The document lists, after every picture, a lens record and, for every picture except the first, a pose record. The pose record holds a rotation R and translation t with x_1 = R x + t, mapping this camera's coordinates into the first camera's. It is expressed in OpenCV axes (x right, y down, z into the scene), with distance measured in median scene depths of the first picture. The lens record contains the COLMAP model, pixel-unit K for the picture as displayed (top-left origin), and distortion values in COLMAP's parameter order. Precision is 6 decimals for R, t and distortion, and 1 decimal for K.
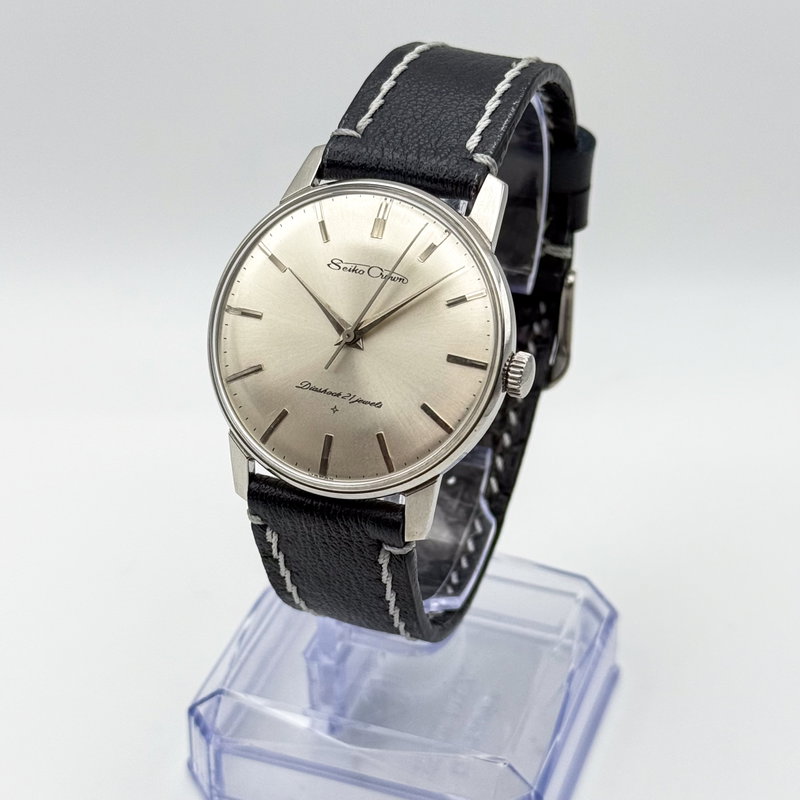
lens RADIAL K [[1974.0, 0, 401.1], [0, 1974.0, 402.4], [0, 0, 1]] dist [0.211290, 0.000000]
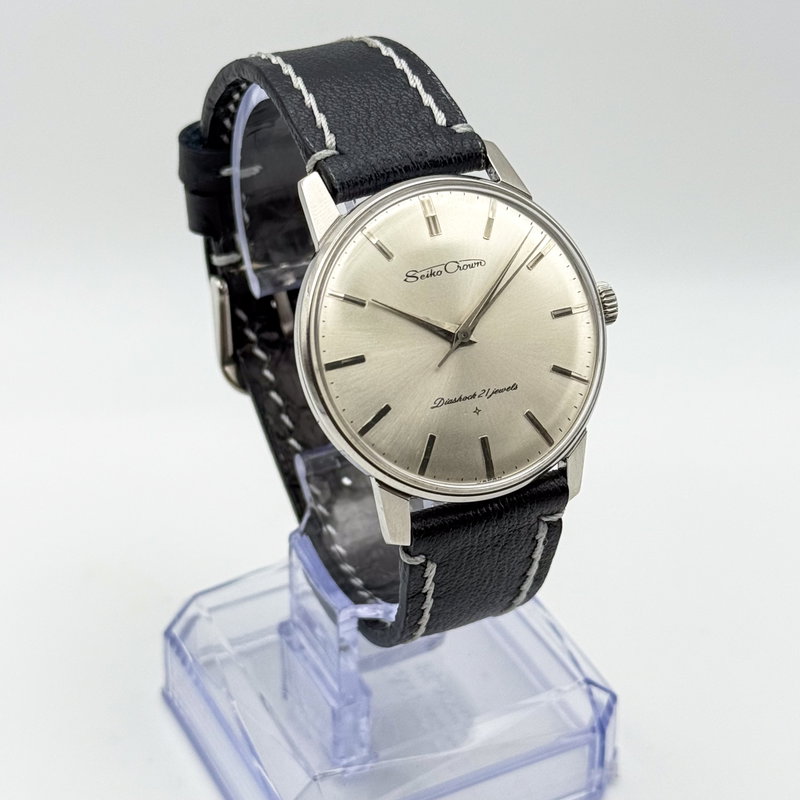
lens RADIAL K [[1974.0, 0, 402.2], [0, 1974.0, 399.9], [0, 0, 1]] dist [0.211290, 0.000000]
pose [[0.687220, -0.401288, 0.605555, -0.641103], [0.394495, 0.906111, 0.152762, -0.163404], [-0.610002, 0.133908, 0.781003, 0.253390]]
